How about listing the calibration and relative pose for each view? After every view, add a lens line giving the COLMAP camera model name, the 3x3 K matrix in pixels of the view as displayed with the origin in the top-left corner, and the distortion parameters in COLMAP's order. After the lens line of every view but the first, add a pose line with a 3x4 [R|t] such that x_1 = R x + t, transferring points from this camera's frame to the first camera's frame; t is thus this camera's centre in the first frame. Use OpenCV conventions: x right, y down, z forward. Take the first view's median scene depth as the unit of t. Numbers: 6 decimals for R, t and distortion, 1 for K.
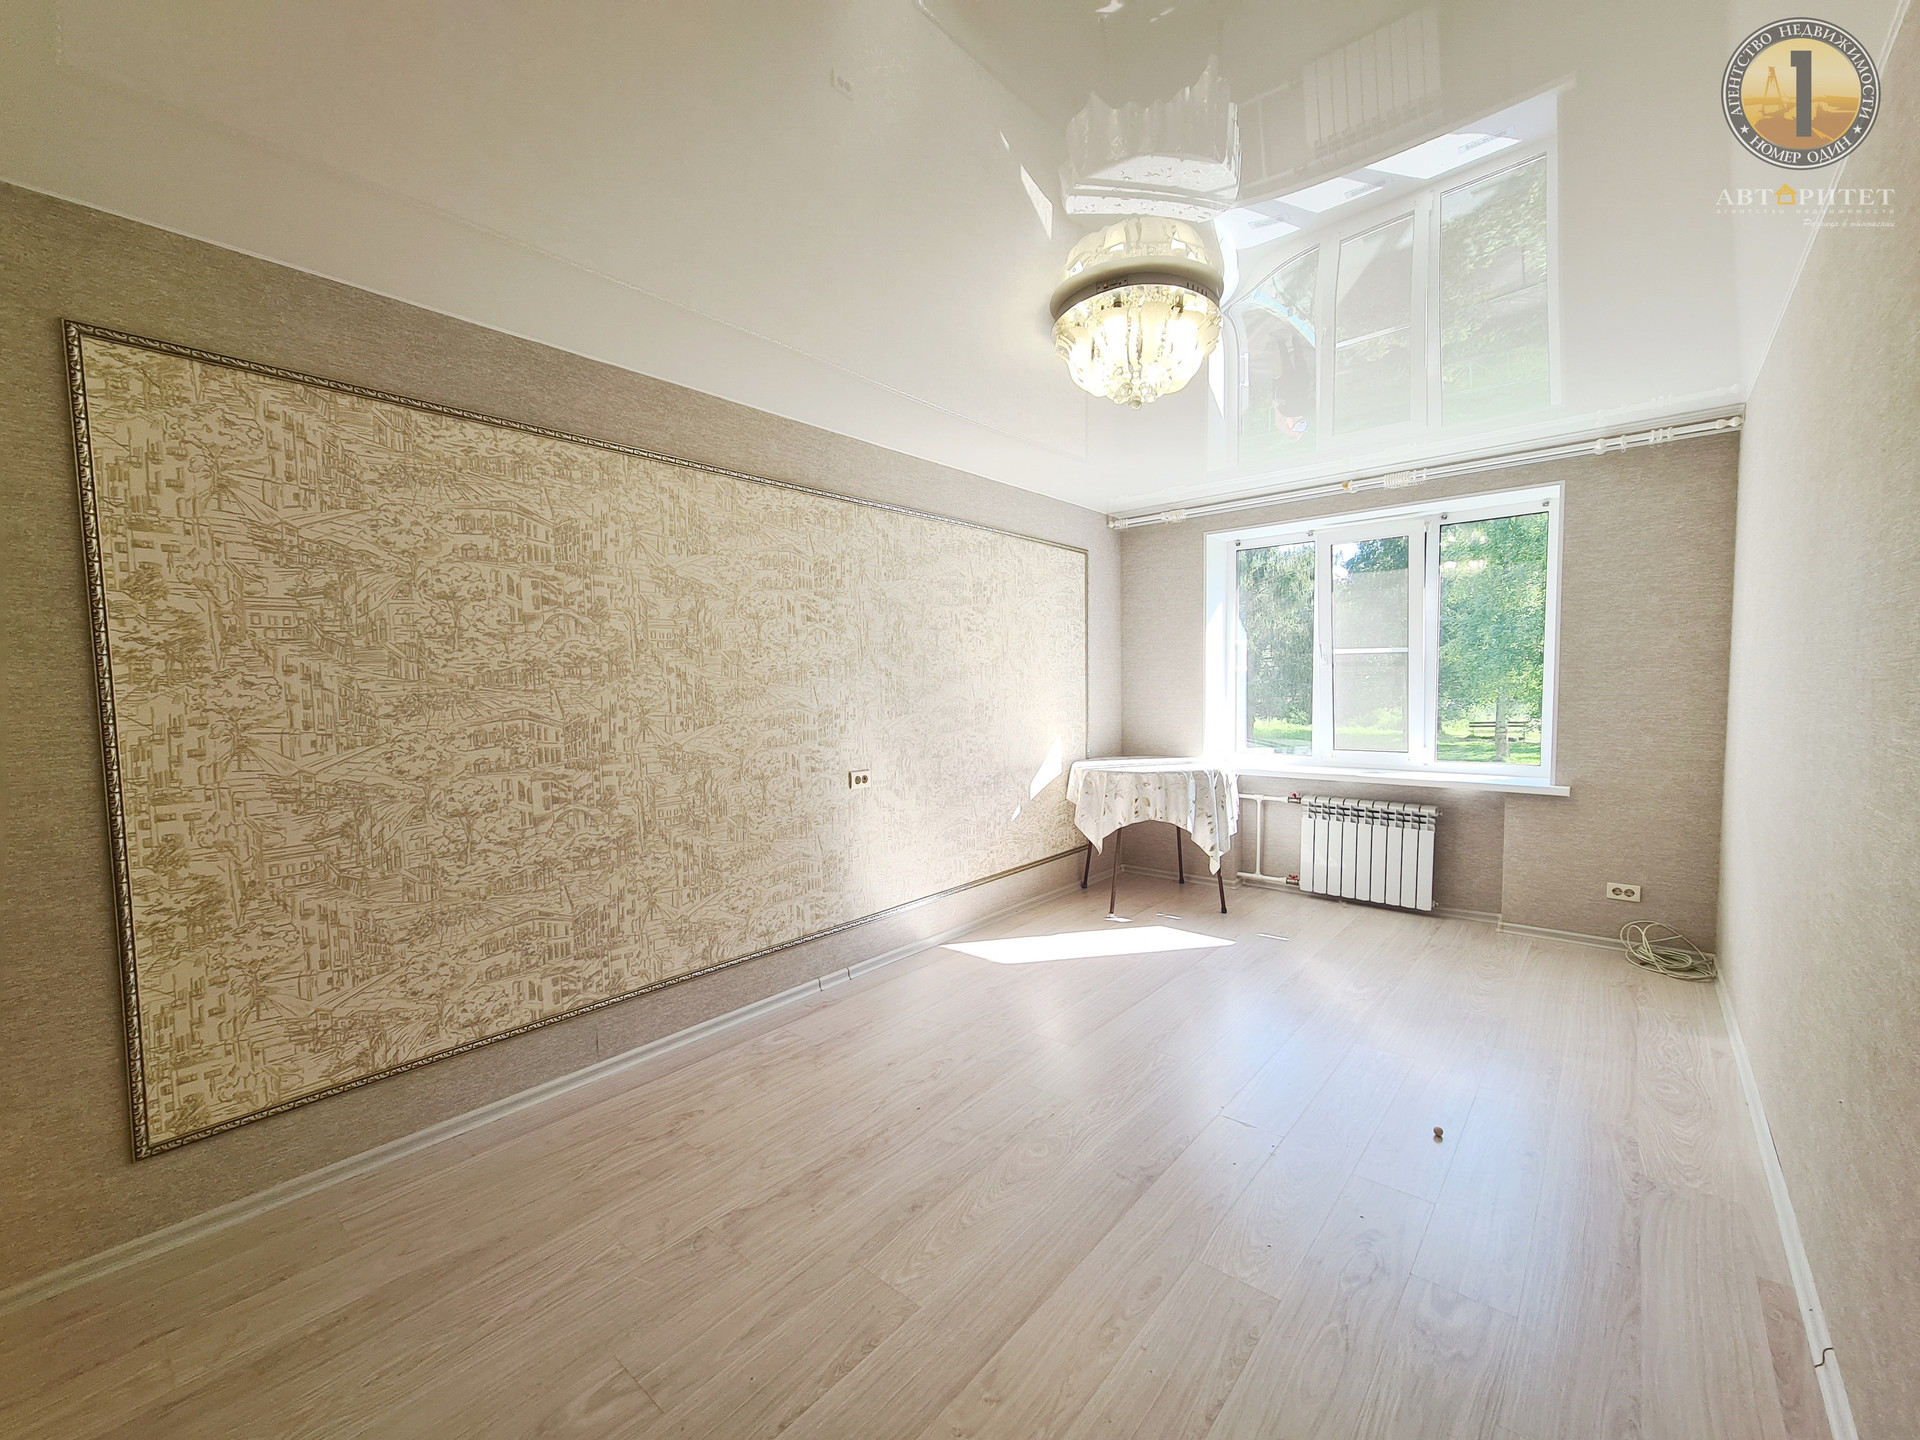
lens RADIAL K [[782.0, 0, 951.3], [0, 782.0, 733.1], [0, 0, 1]] dist [-0.000452, -0.000763]
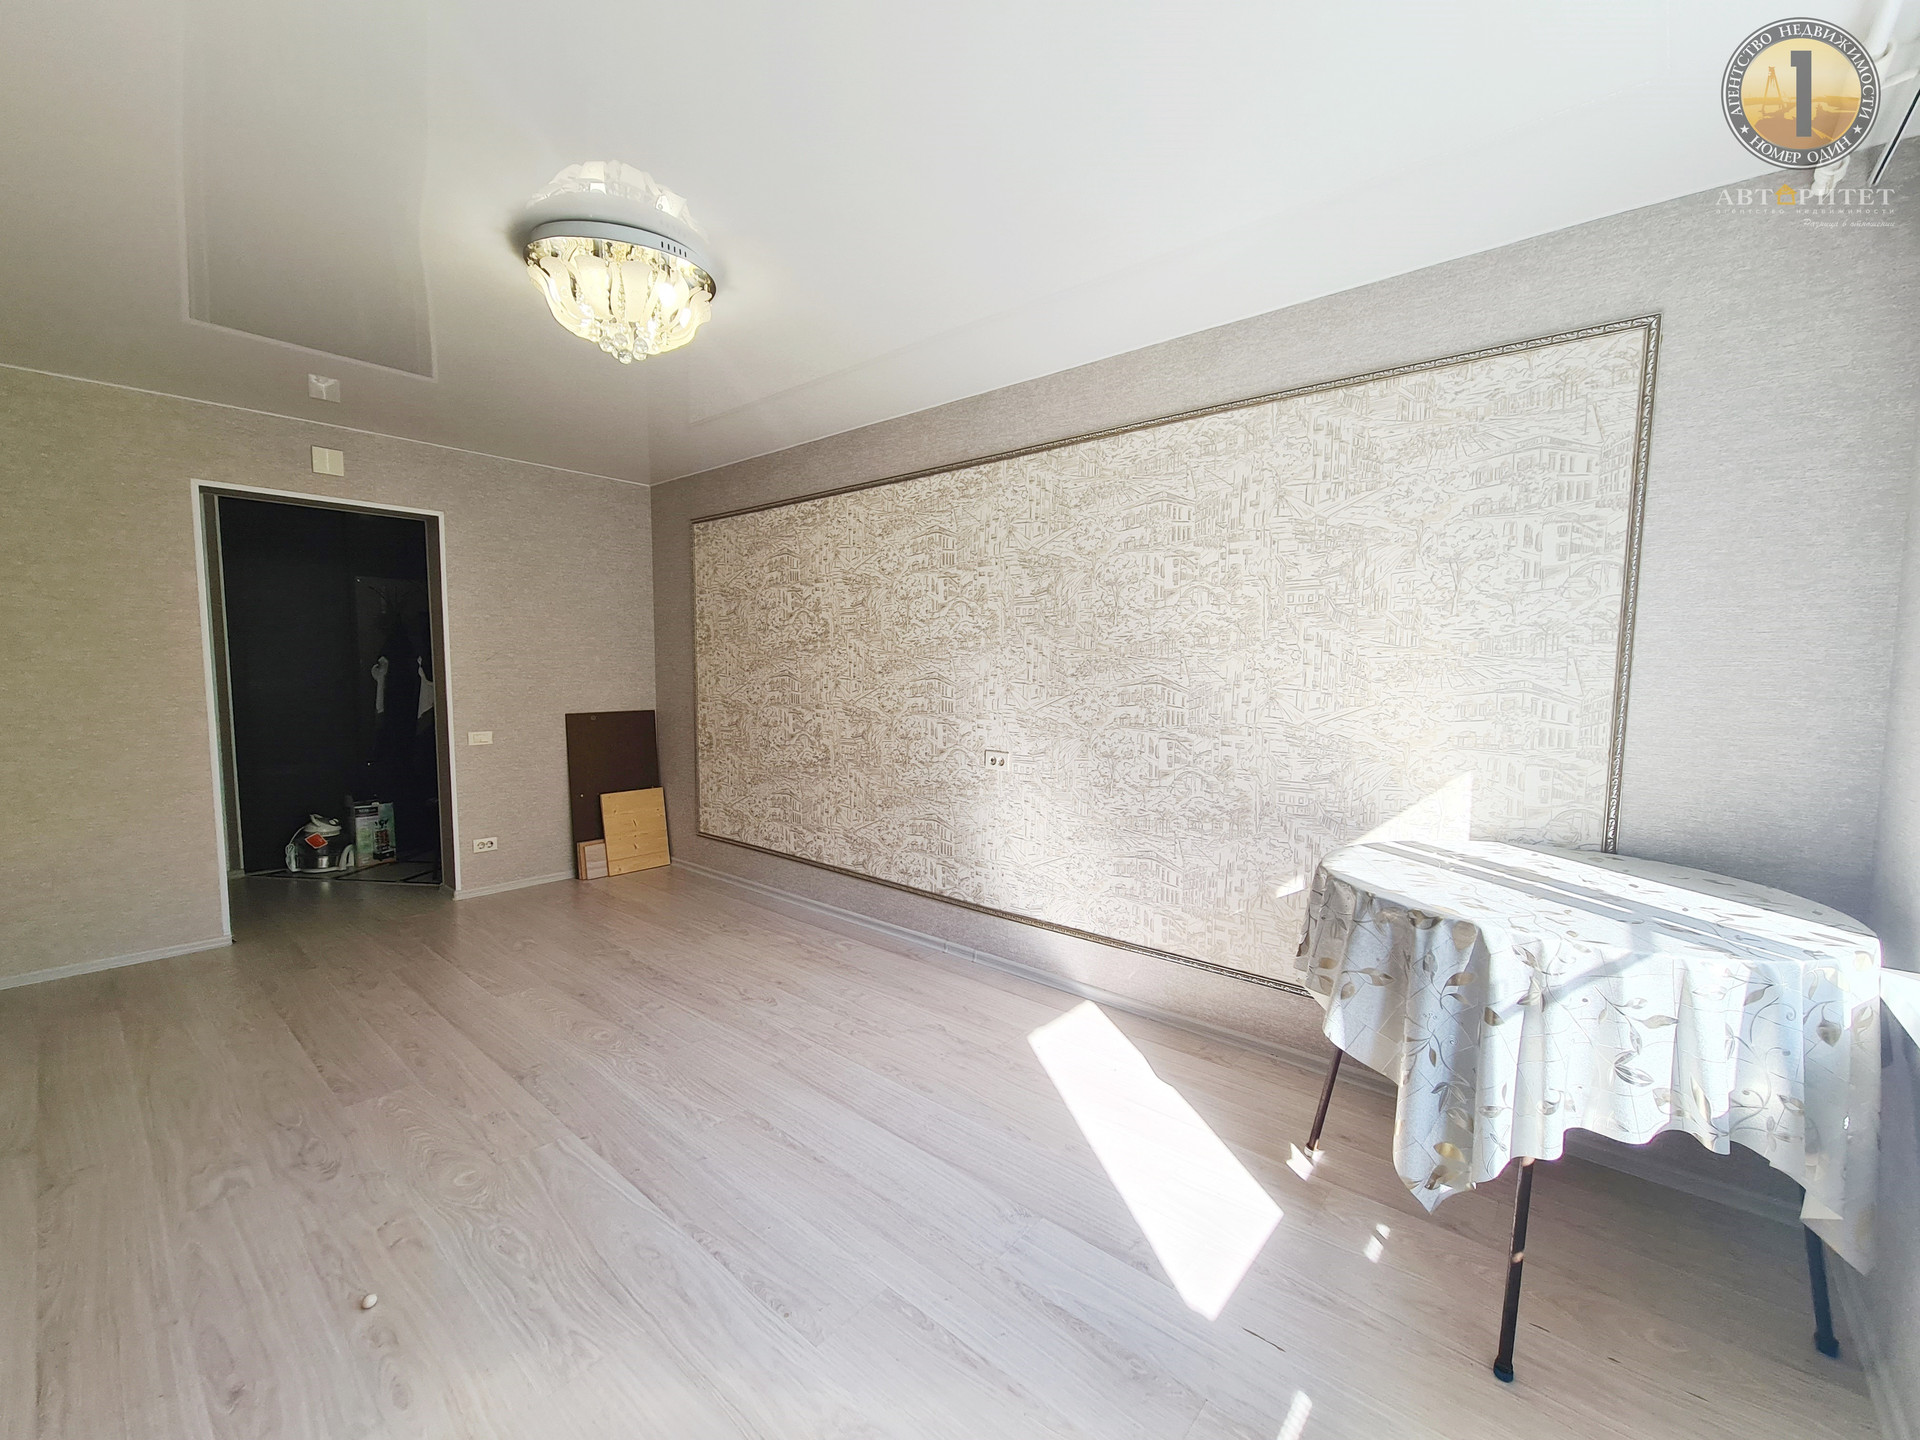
lens RADIAL K [[789.0, 0, 949.6], [0, 789.0, 724.4], [0, 0, 1]] dist [-0.008057, 0.000028]
pose [[-0.002494, 0.099151, -0.995069, 0.669975], [-0.062437, 0.993115, 0.099113, -0.060163], [0.998046, 0.062377, 0.003714, 0.777202]]
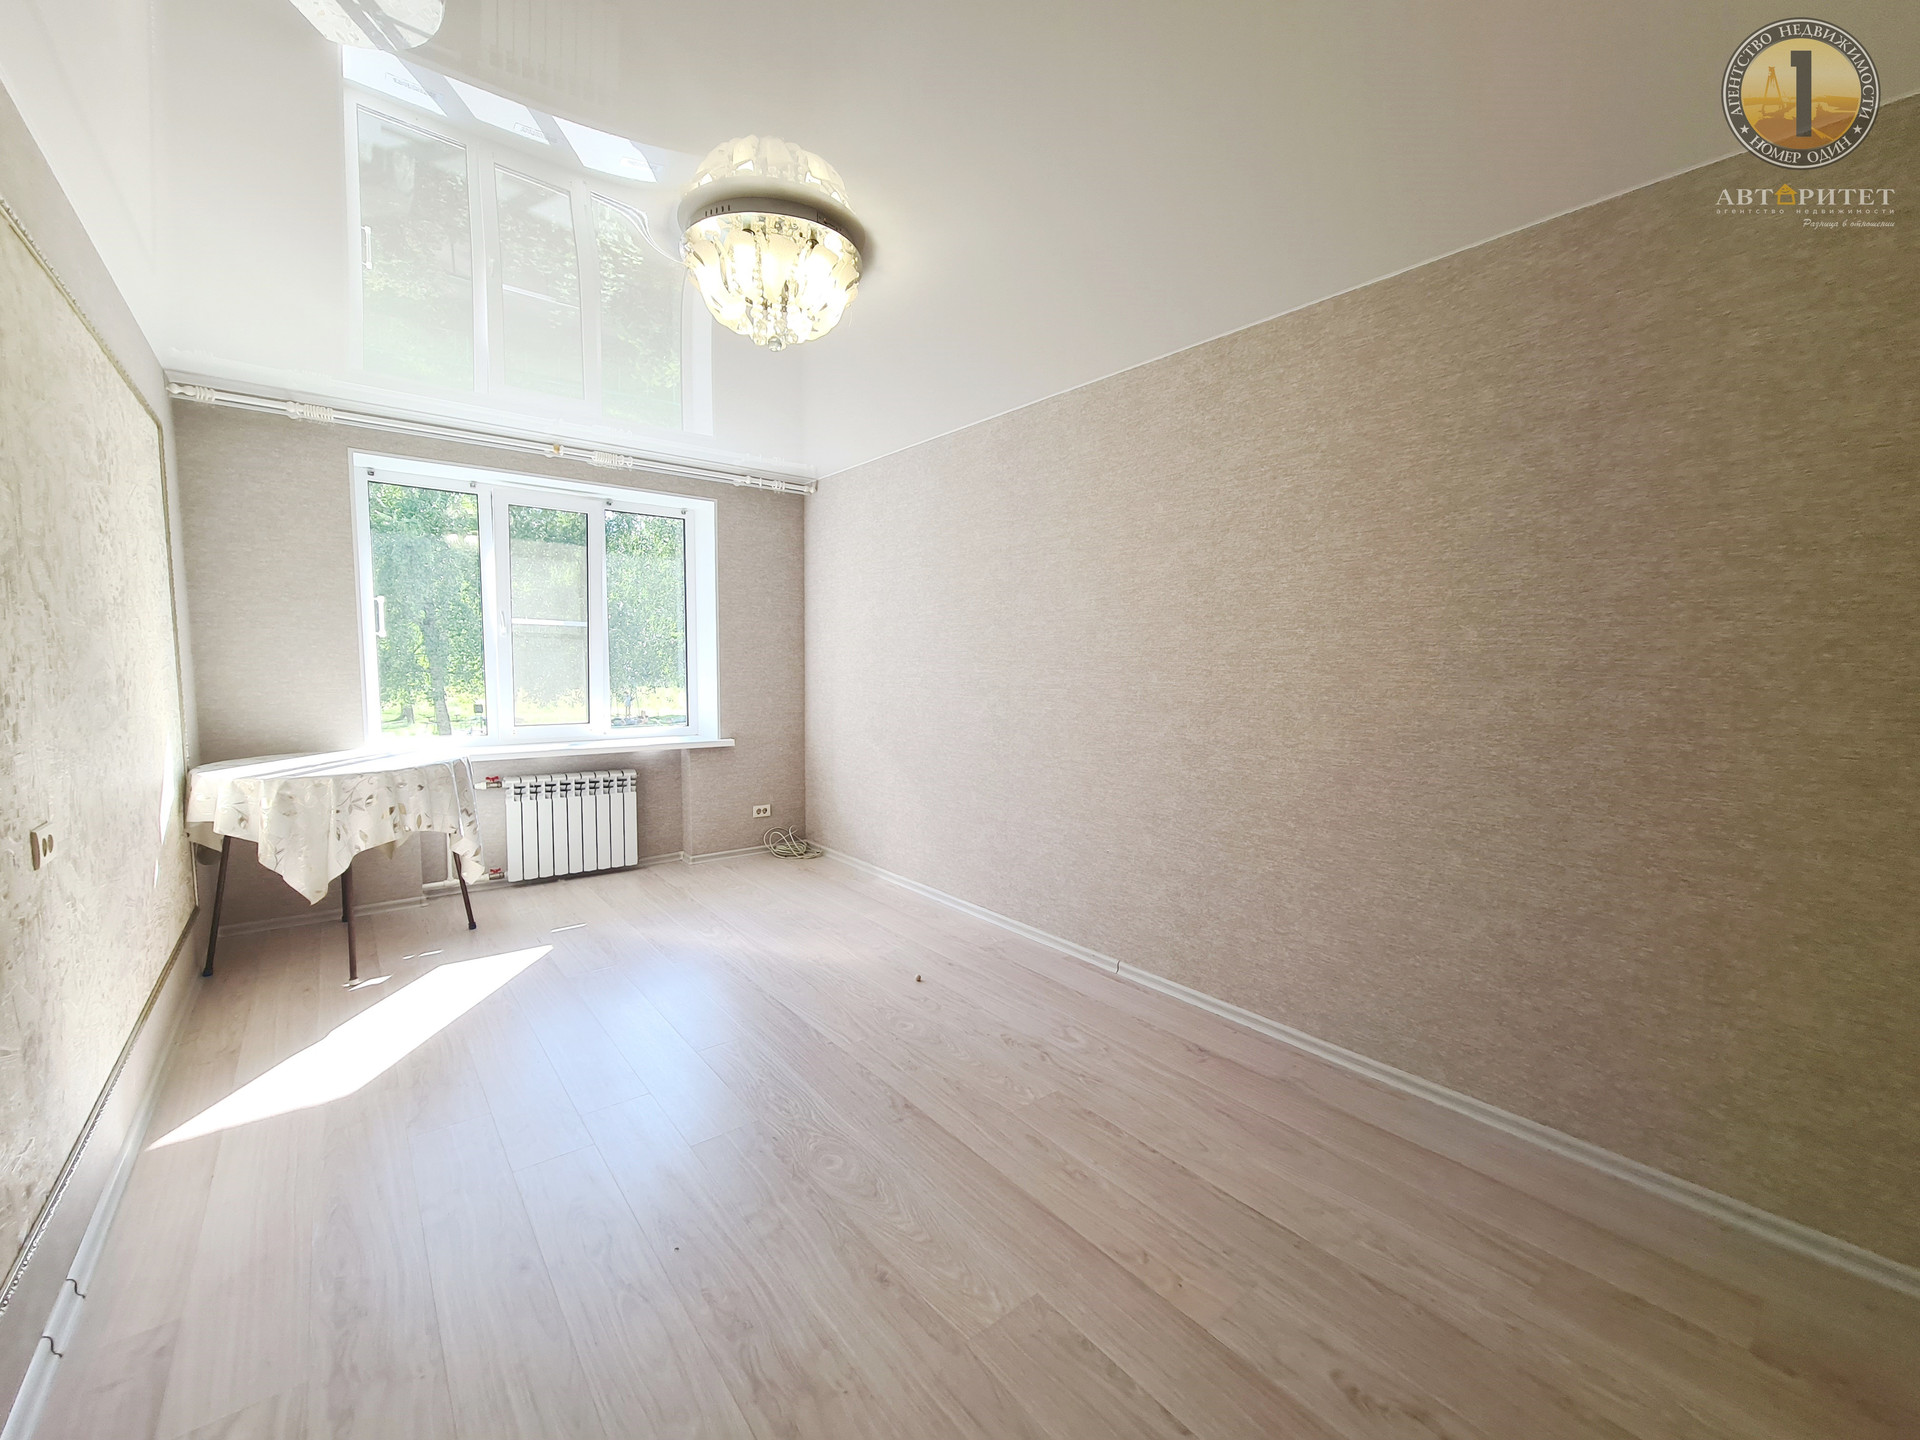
lens RADIAL K [[782.0, 0, 951.3], [0, 782.0, 733.1], [0, 0, 1]] dist [-0.000452, -0.000763]
pose [[0.185369, -0.072278, 0.980007, -0.366923], [0.047151, 0.996797, 0.064598, -0.006899], [-0.981537, 0.034234, 0.188183, 0.347358]]
